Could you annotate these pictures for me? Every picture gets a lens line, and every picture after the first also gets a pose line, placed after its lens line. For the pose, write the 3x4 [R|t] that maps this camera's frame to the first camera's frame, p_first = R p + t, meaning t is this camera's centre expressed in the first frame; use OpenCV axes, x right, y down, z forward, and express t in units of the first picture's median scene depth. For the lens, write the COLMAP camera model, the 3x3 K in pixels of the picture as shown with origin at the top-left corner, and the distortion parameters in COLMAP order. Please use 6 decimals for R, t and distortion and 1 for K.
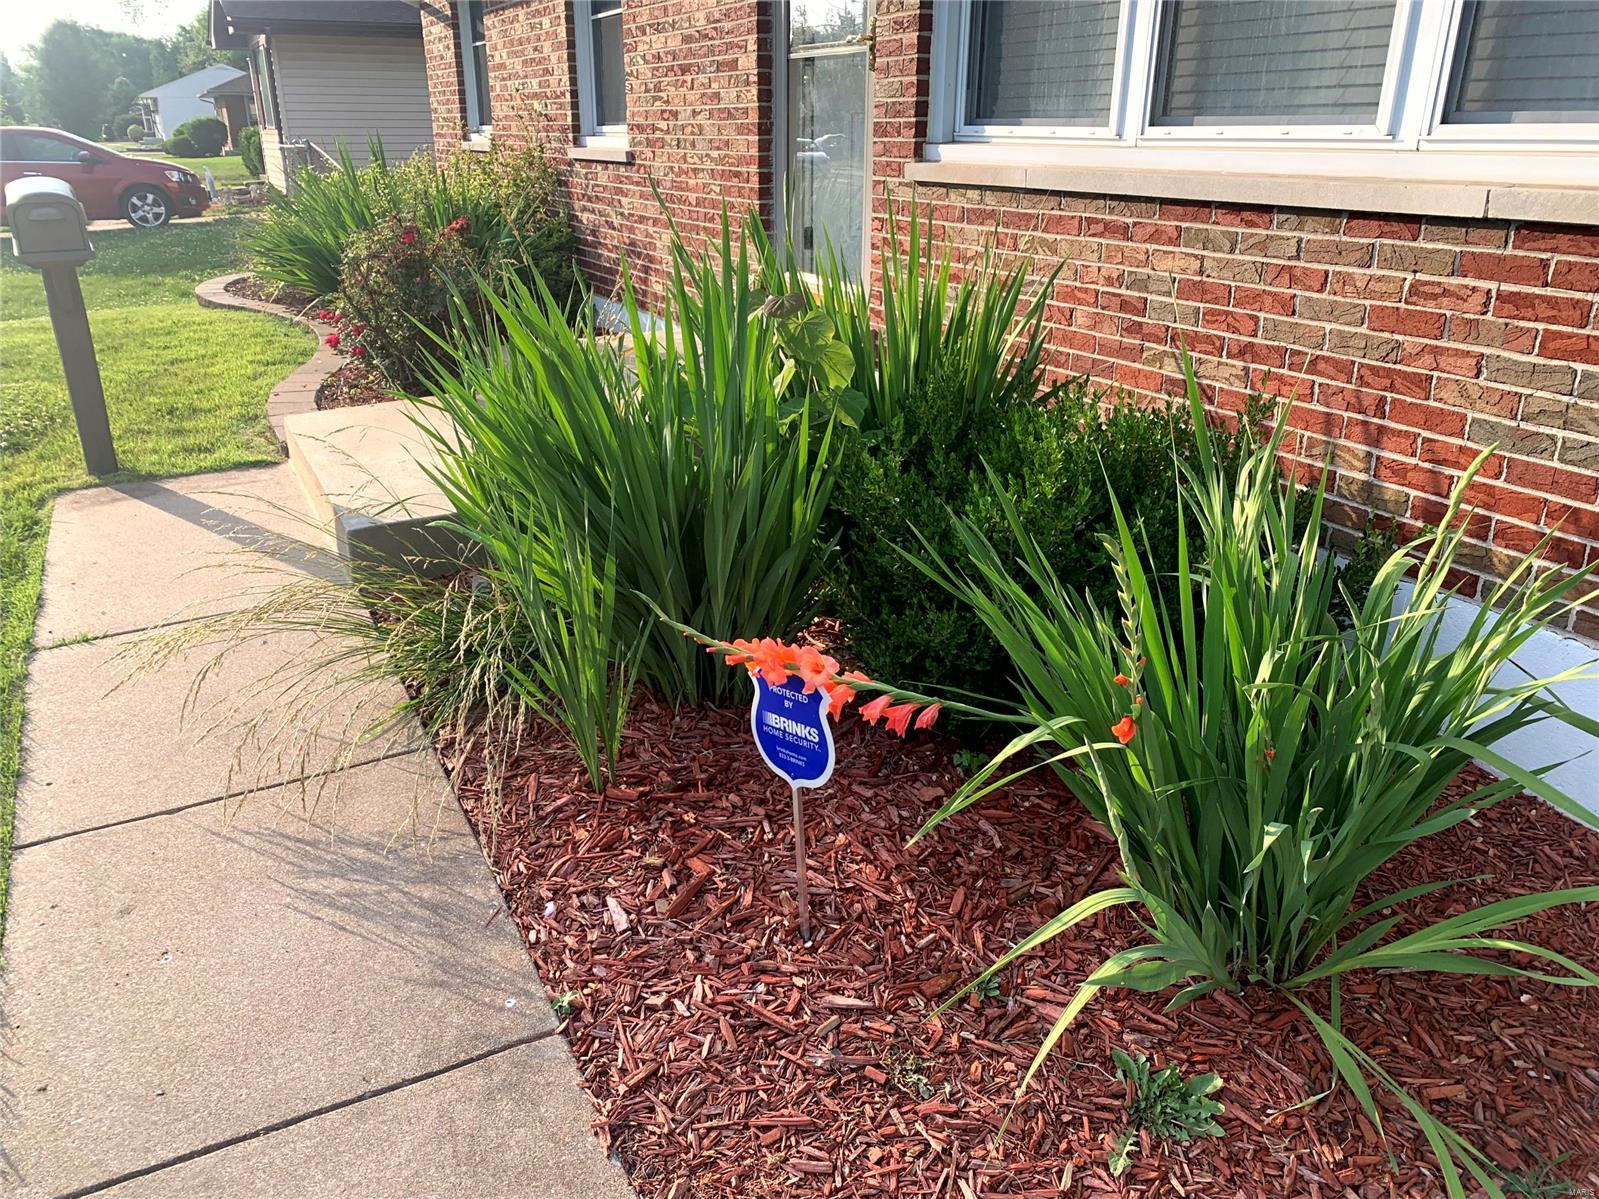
lens RADIAL K [[1177.1, 0, 791.8], [0, 1177.1, 598.8], [0, 0, 1]] dist [-0.010447, -0.002670]
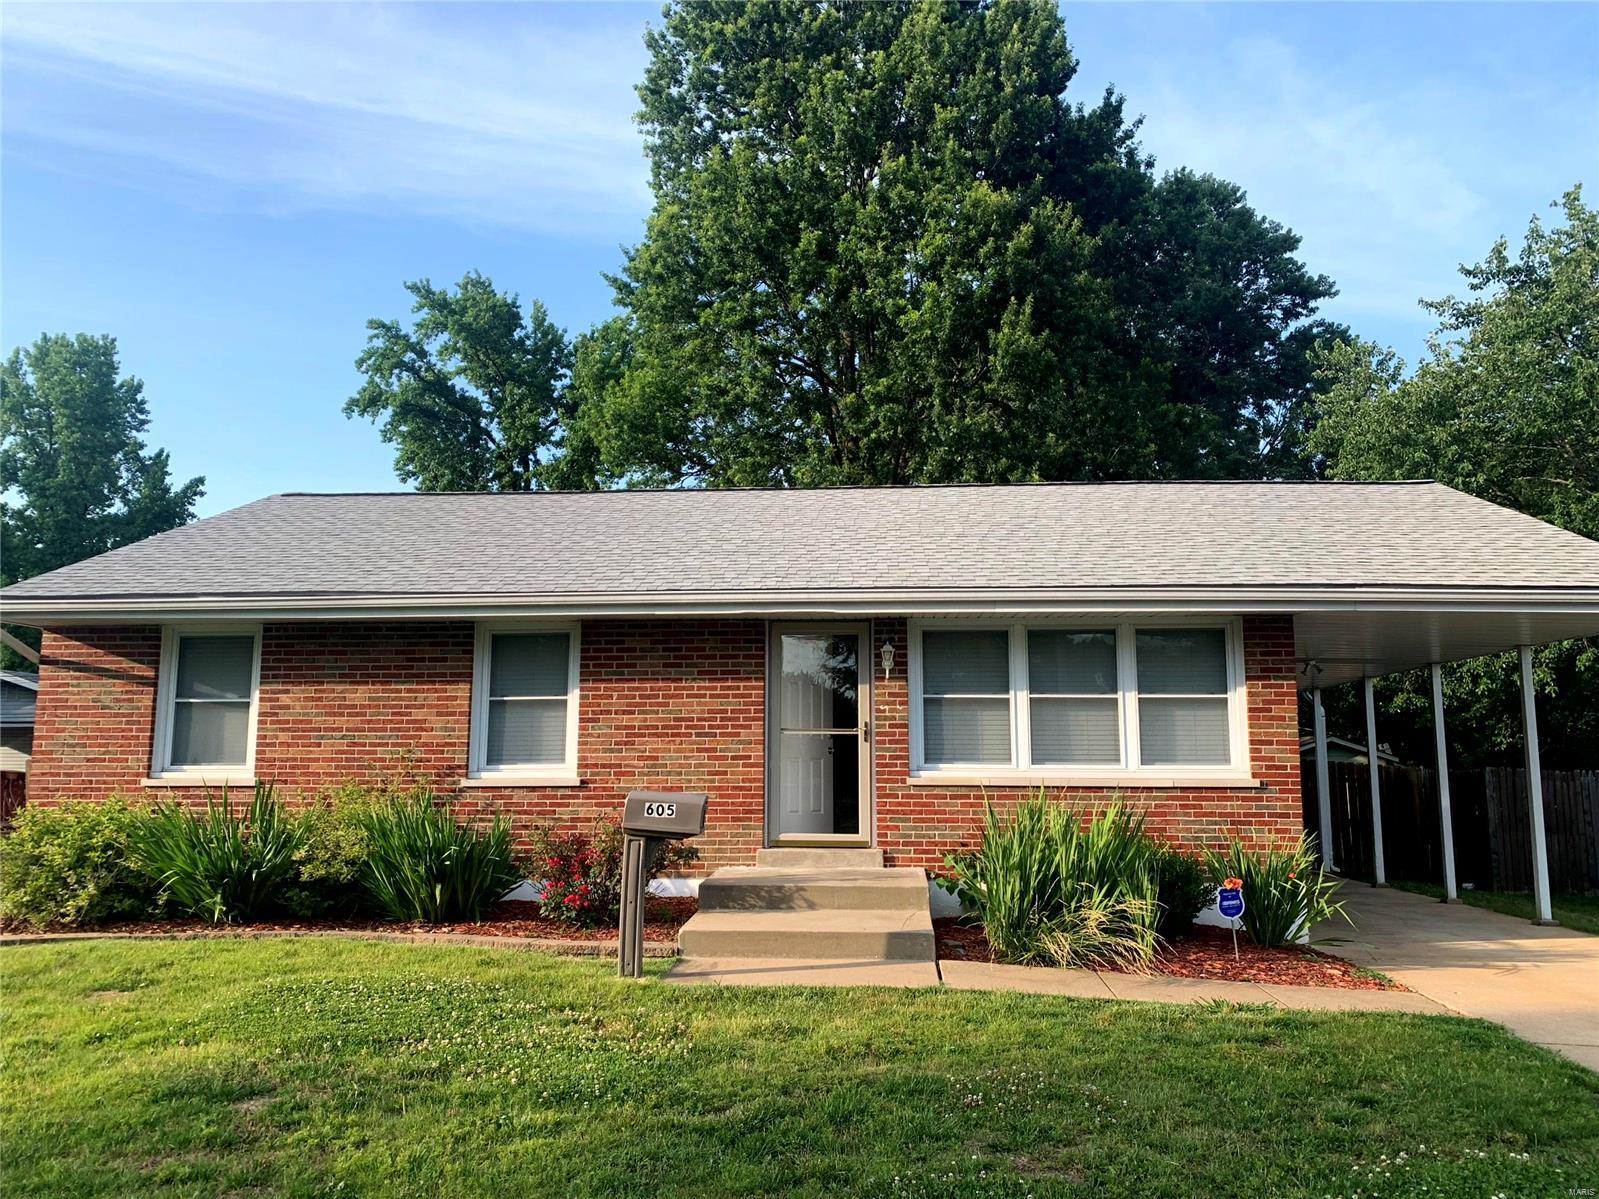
lens RADIAL K [[1228.1, 0, 804.7], [0, 1228.1, 584.3], [0, 0, 1]] dist [0.038742, -0.038550]
pose [[0.501076, 0.132034, 0.855272, -2.229975], [0.321486, 0.889169, -0.325615, 0.023454], [-0.803473, 0.438116, 0.403095, -0.012498]]
